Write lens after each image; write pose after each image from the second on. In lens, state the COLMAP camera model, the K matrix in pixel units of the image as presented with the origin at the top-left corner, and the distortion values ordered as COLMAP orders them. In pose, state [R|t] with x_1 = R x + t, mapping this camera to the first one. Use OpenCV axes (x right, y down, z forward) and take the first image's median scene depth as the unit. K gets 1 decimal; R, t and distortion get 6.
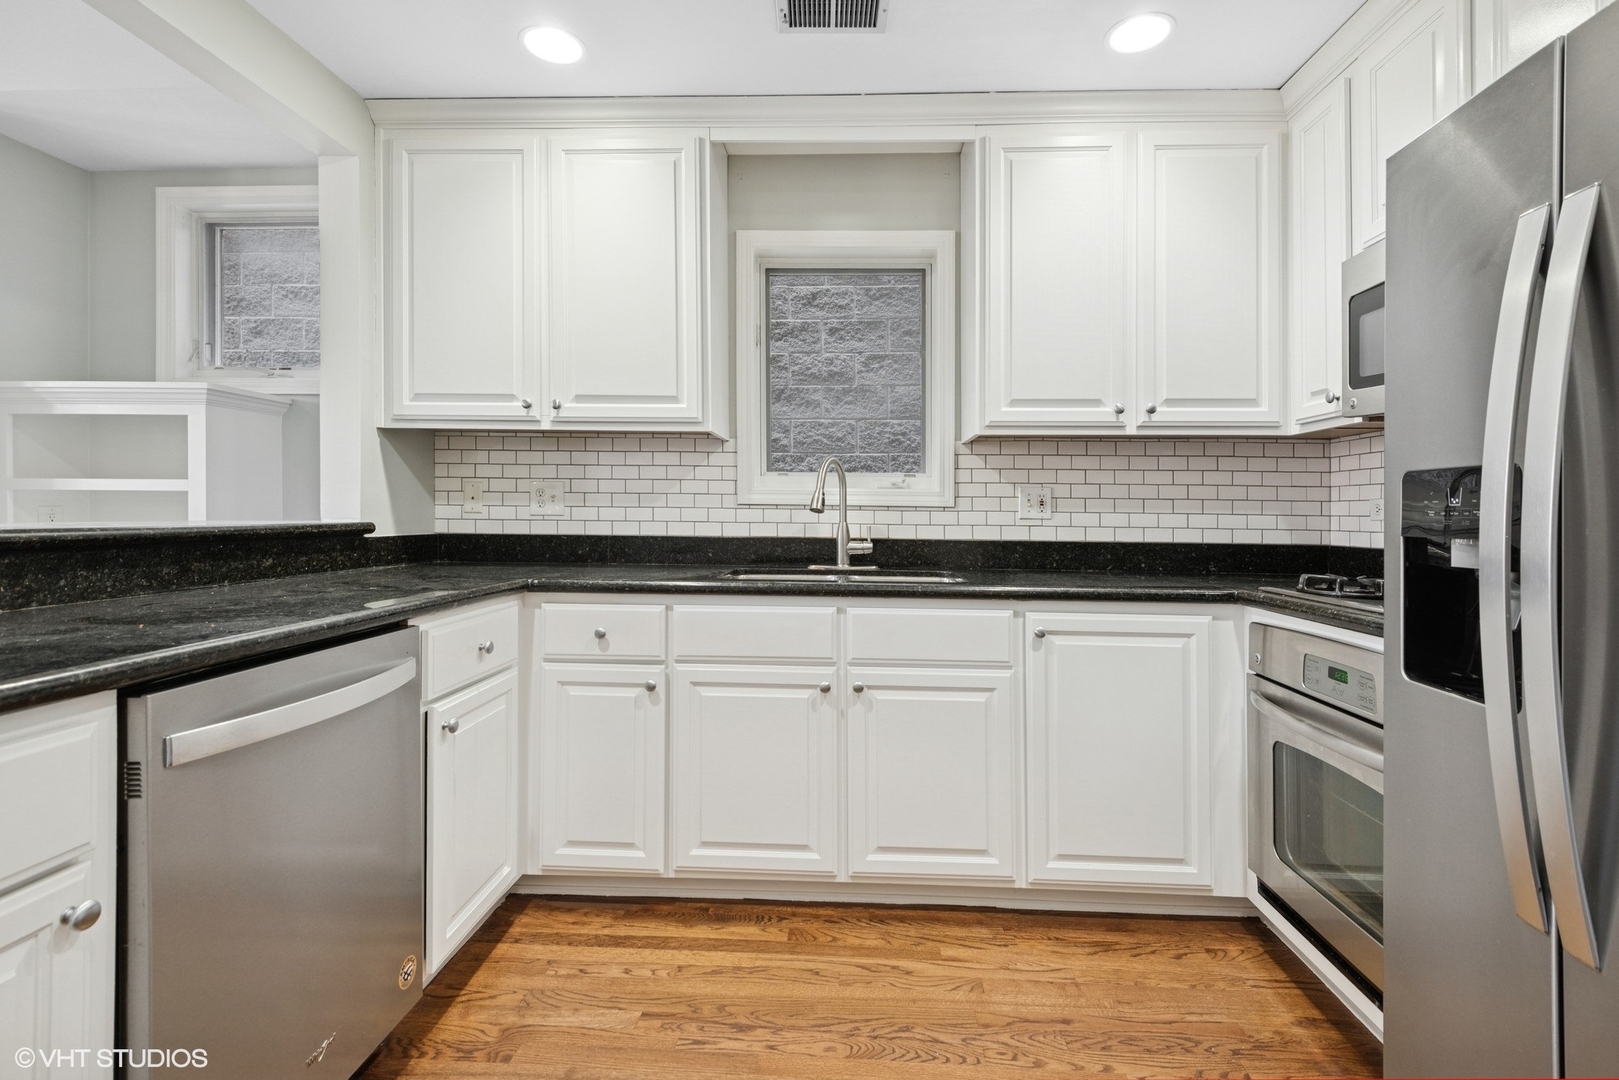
lens RADIAL K [[745.6, 0, 815.2], [0, 745.6, 510.2], [0, 0, 1]] dist [0.031582, -0.011904]
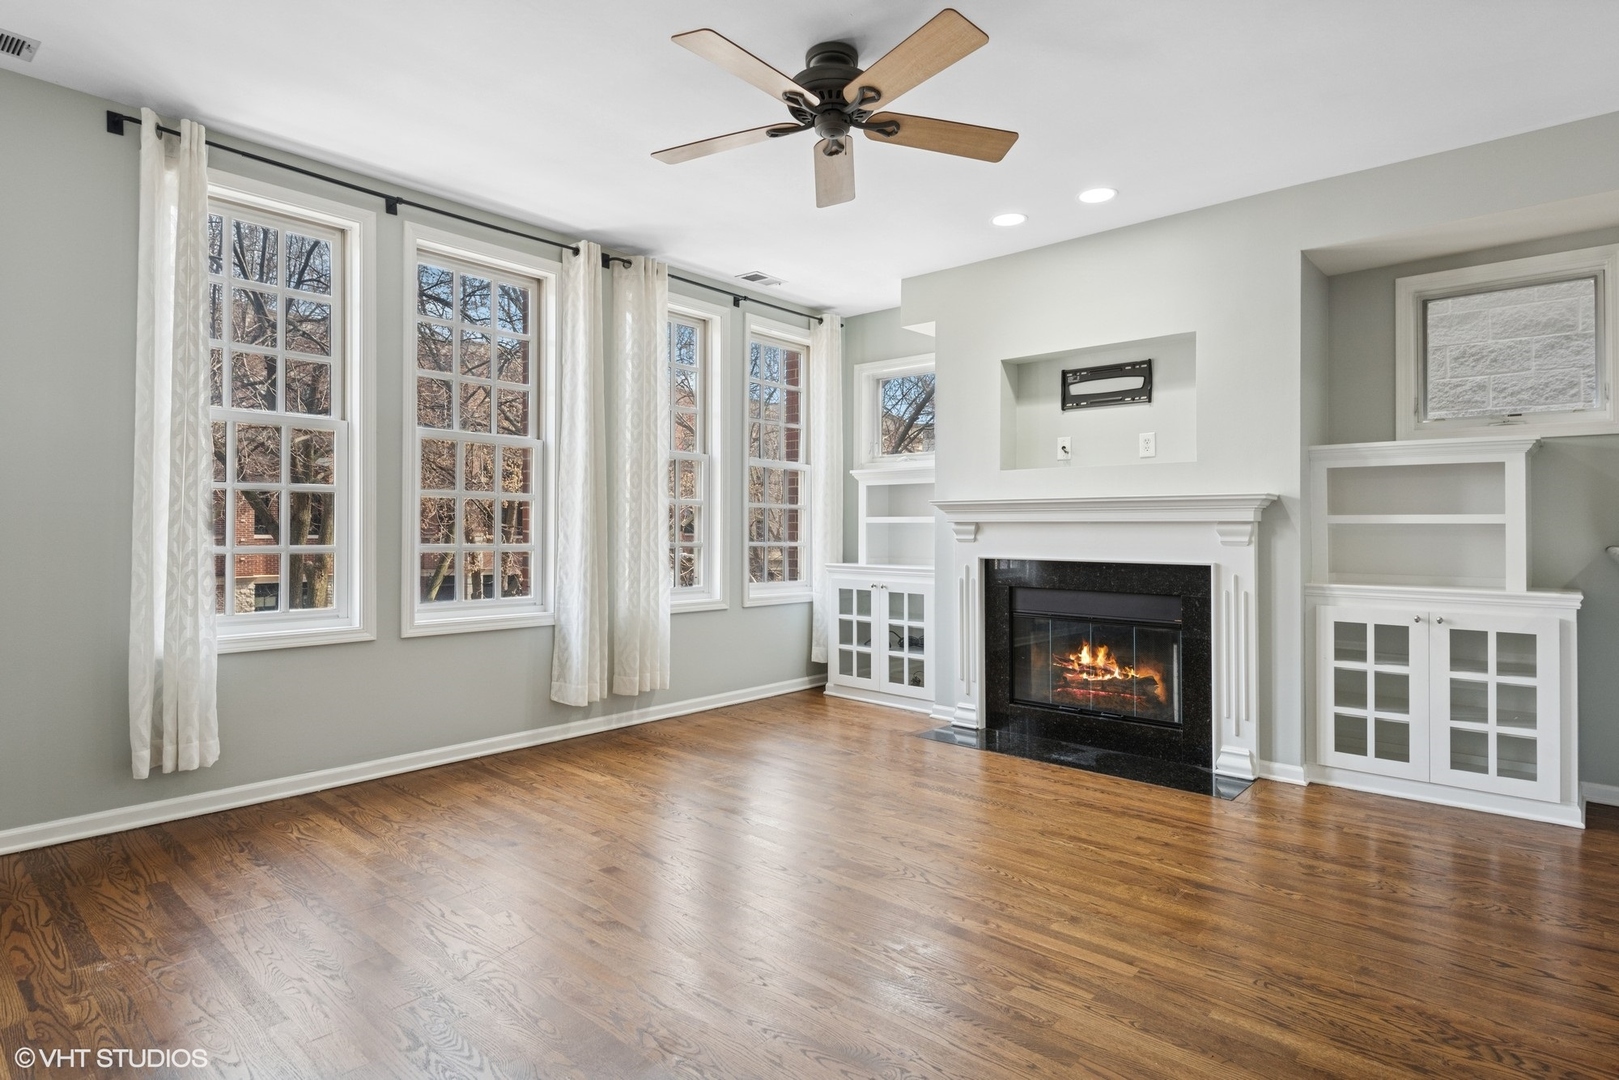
lens RADIAL K [[840.9, 0, 787.1], [0, 840.9, 529.4], [0, 0, 1]] dist [0.026907, -0.020586]
pose [[0.771444, -0.005403, -0.636274, -1.040589], [0.003449, 0.999985, -0.004310, -0.017670], [0.636288, 0.001131, 0.771451, -0.952011]]
